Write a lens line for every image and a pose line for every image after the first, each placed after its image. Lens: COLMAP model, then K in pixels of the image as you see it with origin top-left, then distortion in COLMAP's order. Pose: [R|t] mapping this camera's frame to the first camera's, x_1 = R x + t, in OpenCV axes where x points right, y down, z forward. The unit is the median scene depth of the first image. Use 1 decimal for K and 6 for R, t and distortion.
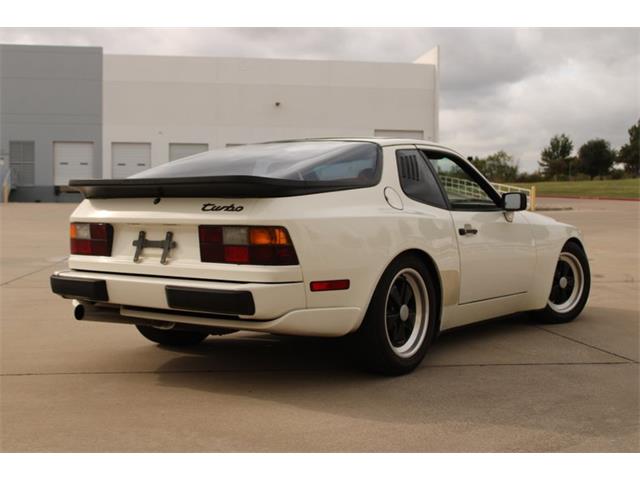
lens RADIAL K [[826.7, 0, 316.4], [0, 826.7, 241.9], [0, 0, 1]] dist [-0.045126, 0.000000]
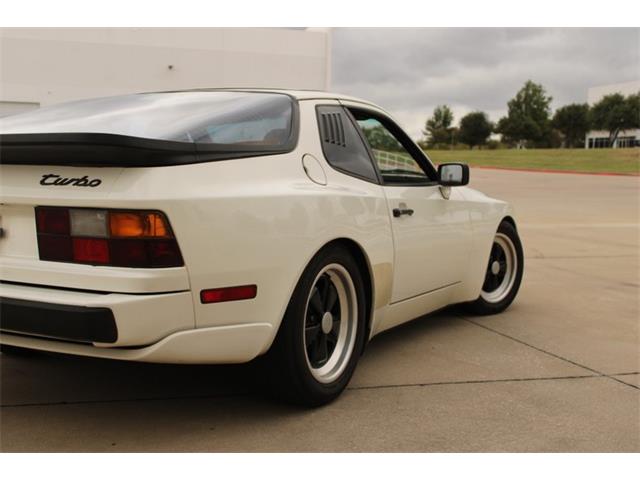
lens RADIAL K [[826.7, 0, 323.3], [0, 826.7, 245.1], [0, 0, 1]] dist [-0.045126, 0.000000]
pose [[0.990448, 0.005317, 0.137787, -0.001102], [-0.011695, 0.998895, 0.045520, -0.018352], [-0.137392, -0.046697, 0.989415, 0.253725]]
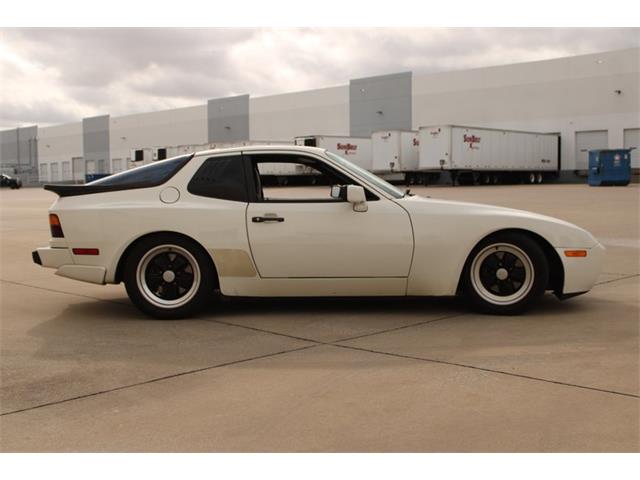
lens RADIAL K [[826.7, 0, 327.2], [0, 826.7, 243.7], [0, 0, 1]] dist [-0.045126, 0.000000]
pose [[0.586342, 0.048148, -0.808631, 1.385615], [-0.026536, 0.998838, 0.040232, -0.032730], [0.809629, -0.002132, 0.586938, 0.389397]]
